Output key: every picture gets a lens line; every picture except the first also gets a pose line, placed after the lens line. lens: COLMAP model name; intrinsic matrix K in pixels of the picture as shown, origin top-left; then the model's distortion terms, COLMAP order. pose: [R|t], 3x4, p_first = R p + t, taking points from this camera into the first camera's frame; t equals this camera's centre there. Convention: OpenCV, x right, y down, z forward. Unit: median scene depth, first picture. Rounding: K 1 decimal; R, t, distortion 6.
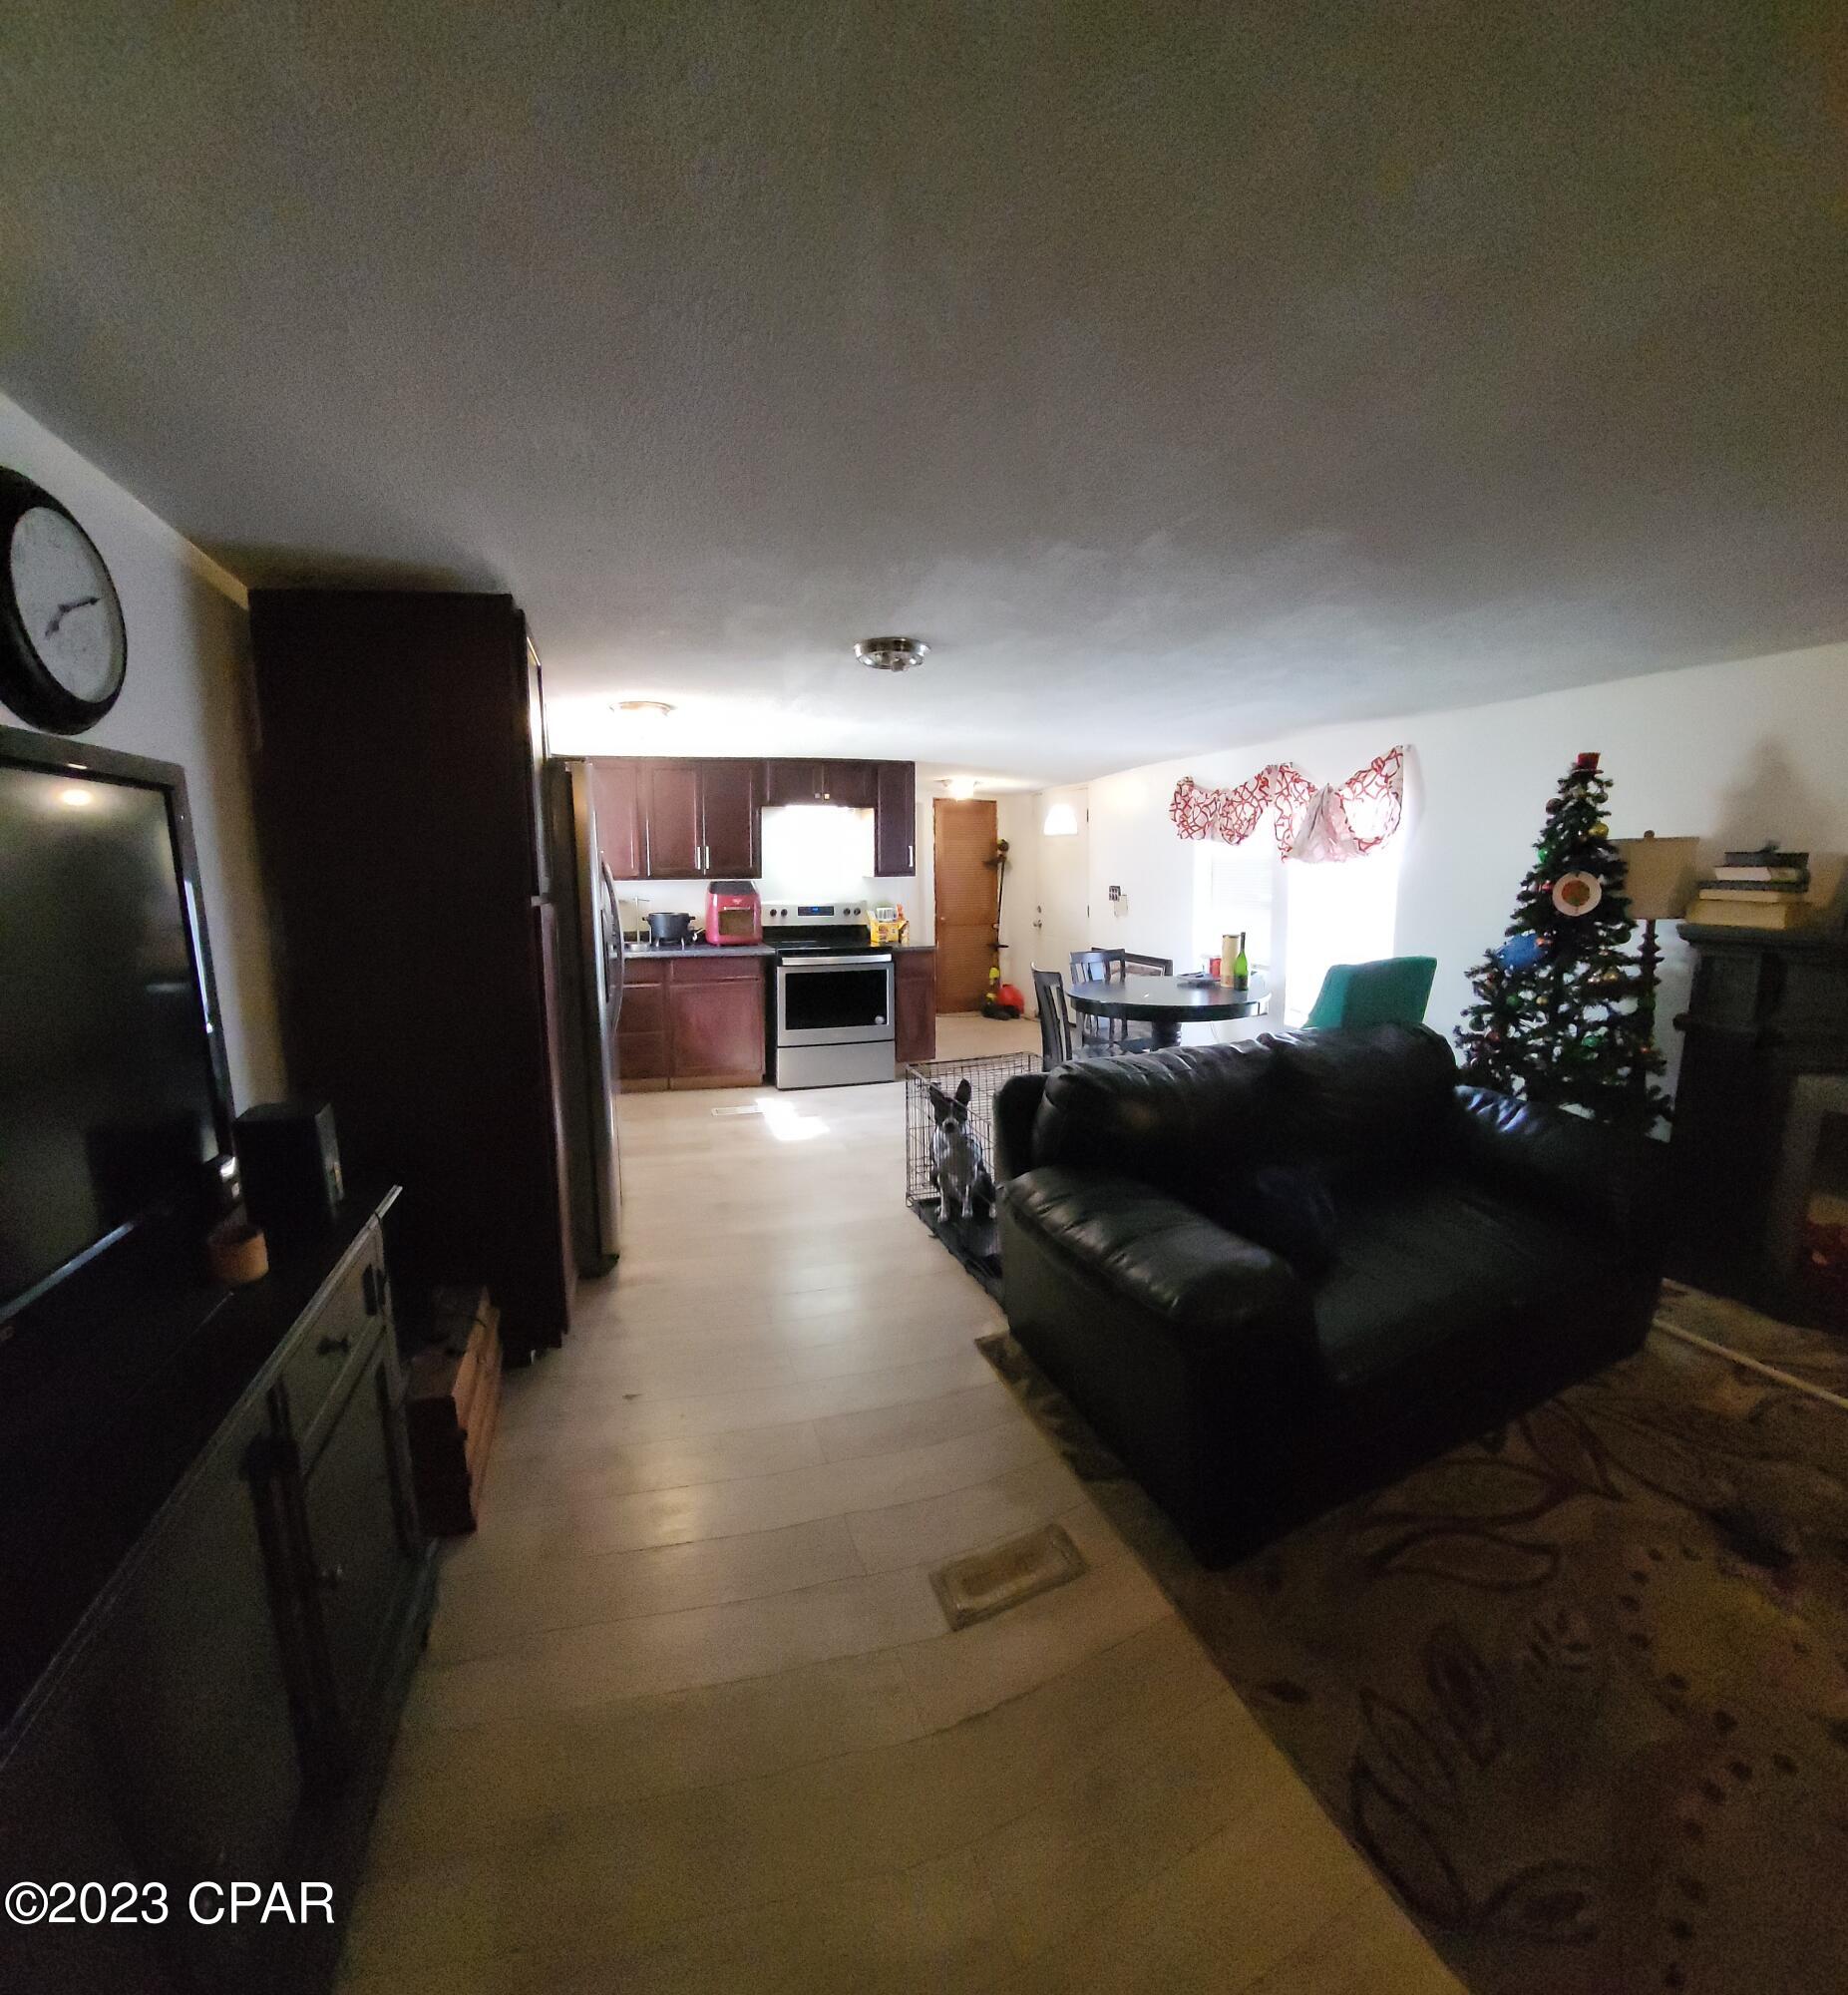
lens RADIAL K [[866.4, 0, 928.1], [0, 866.4, 1022.2], [0, 0, 1]] dist [-0.001485, -0.000514]
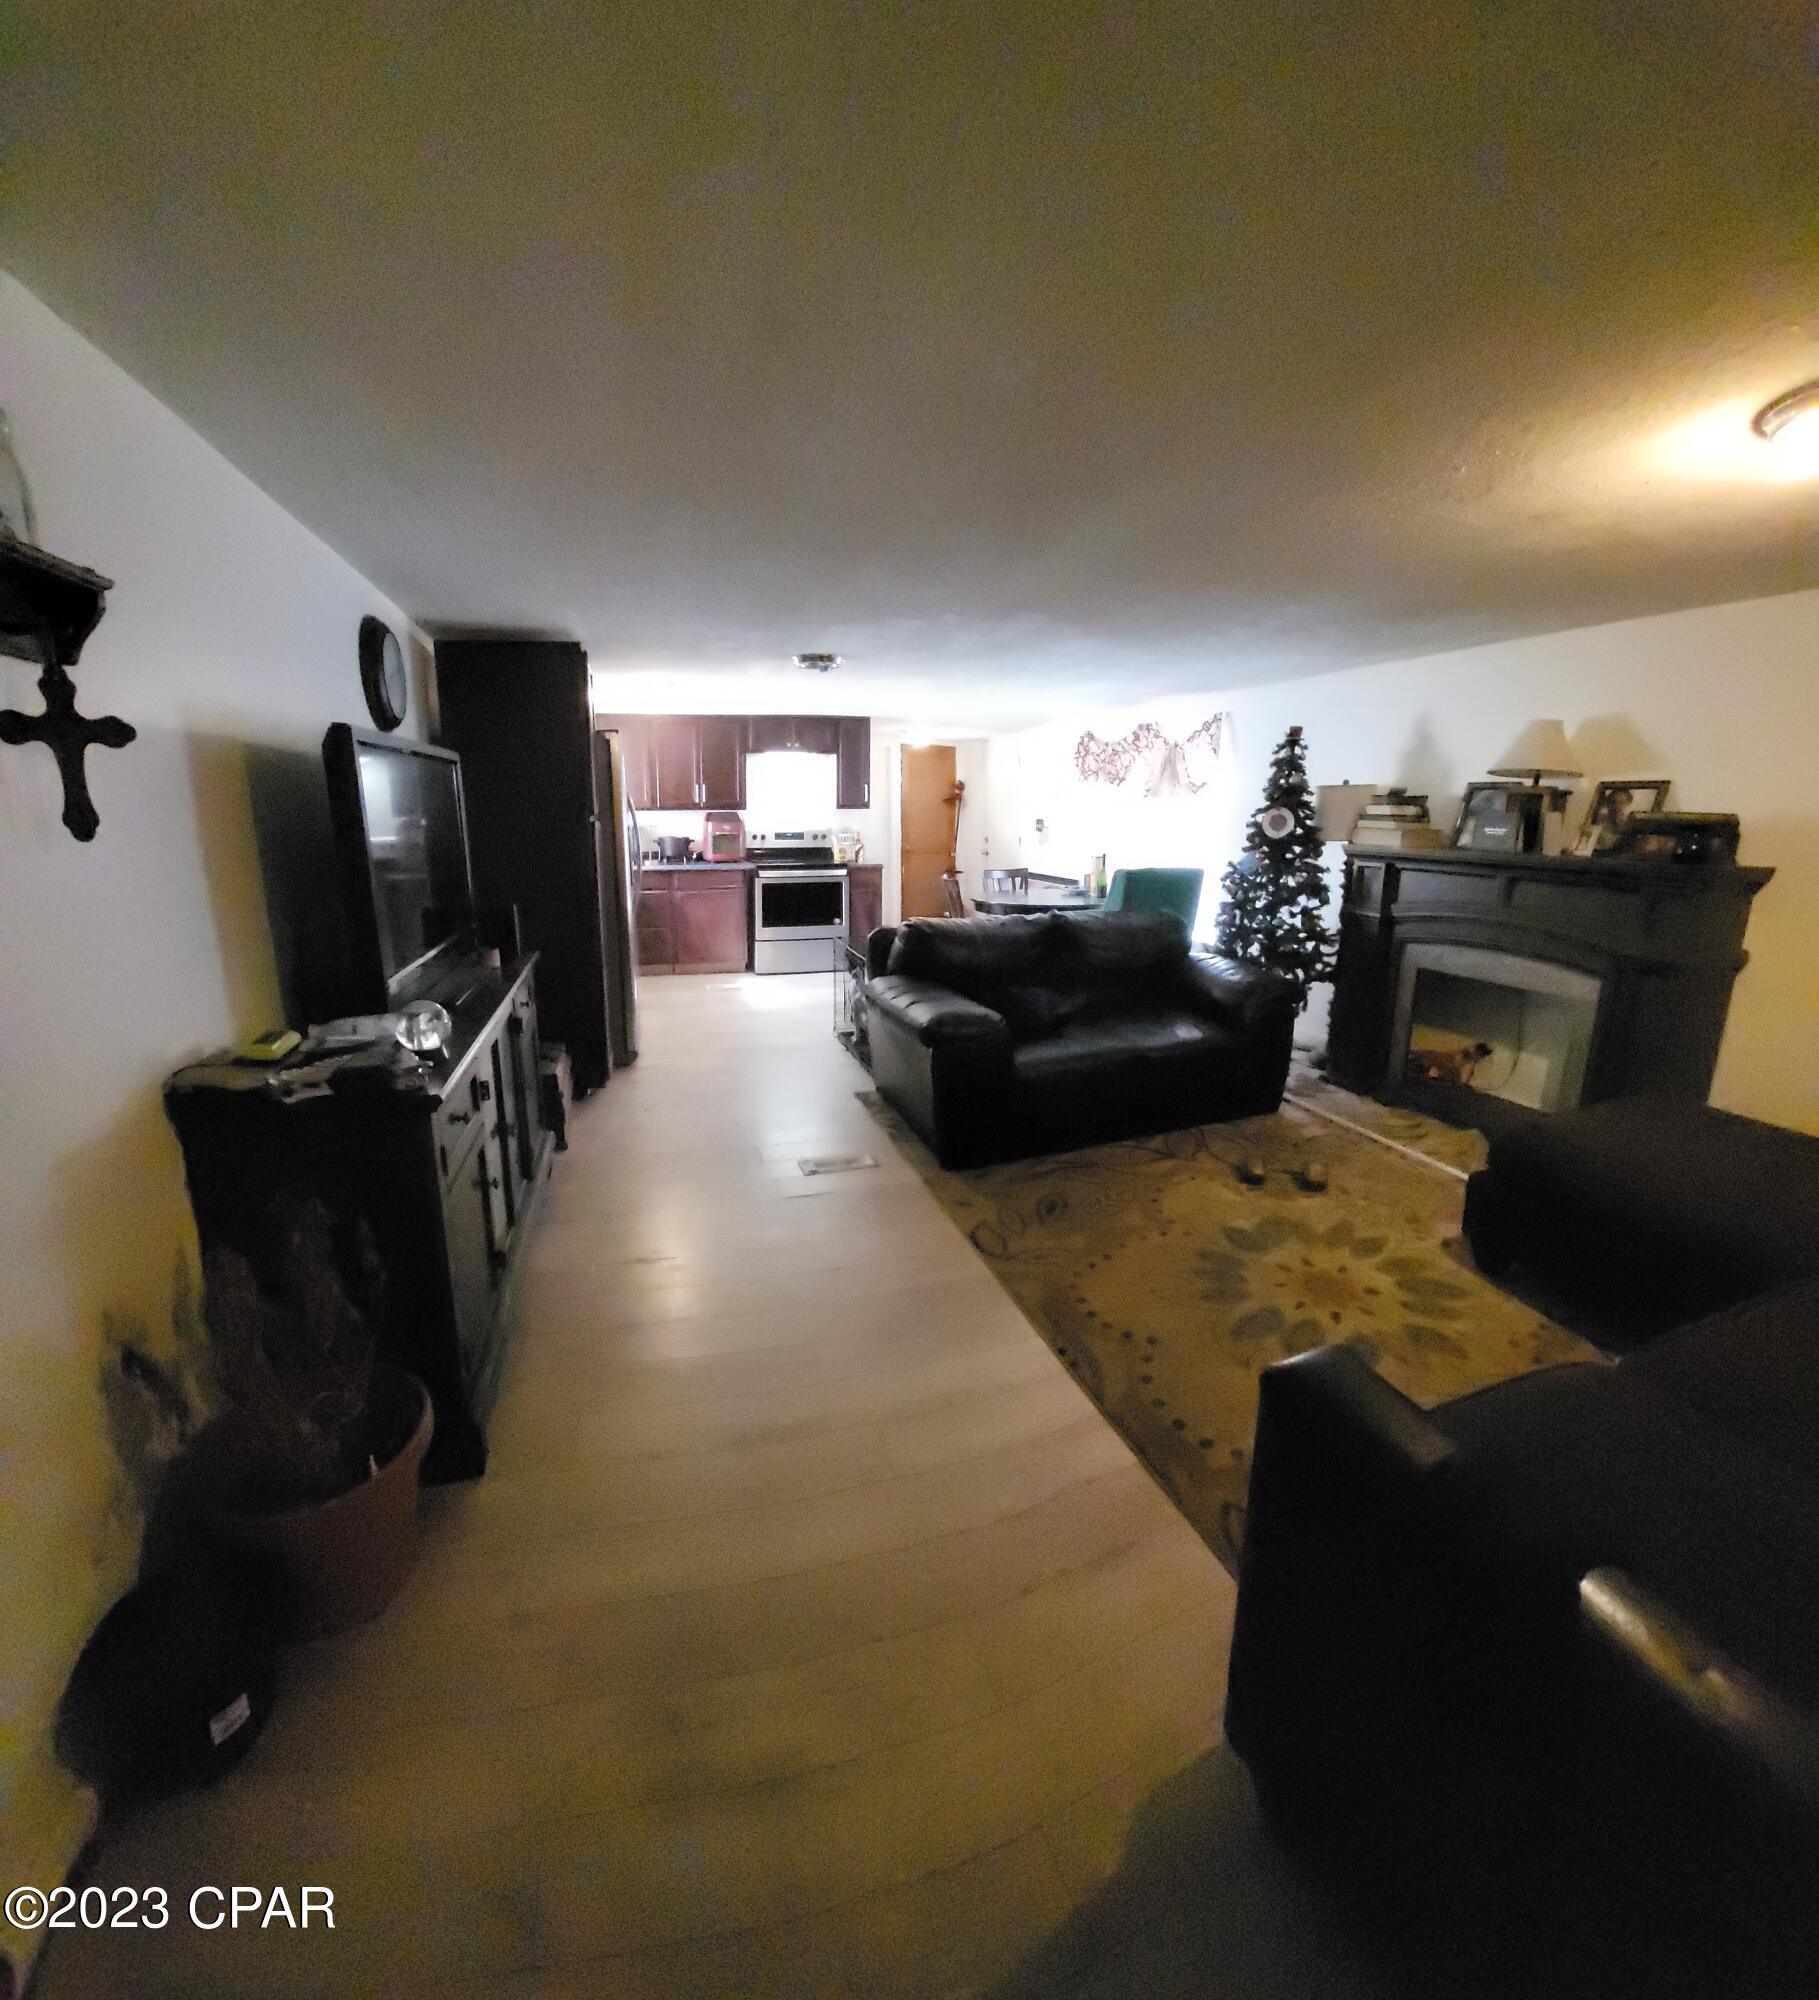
lens RADIAL K [[890.0, 0, 909.5], [0, 890.0, 1000.0], [0, 0, 1]] dist [0.000240, 0.000104]
pose [[0.999177, 0.017021, -0.036819, 0.108945], [-0.015569, 0.999103, 0.039369, 0.062709], [0.037456, -0.038764, 0.998546, -0.333850]]
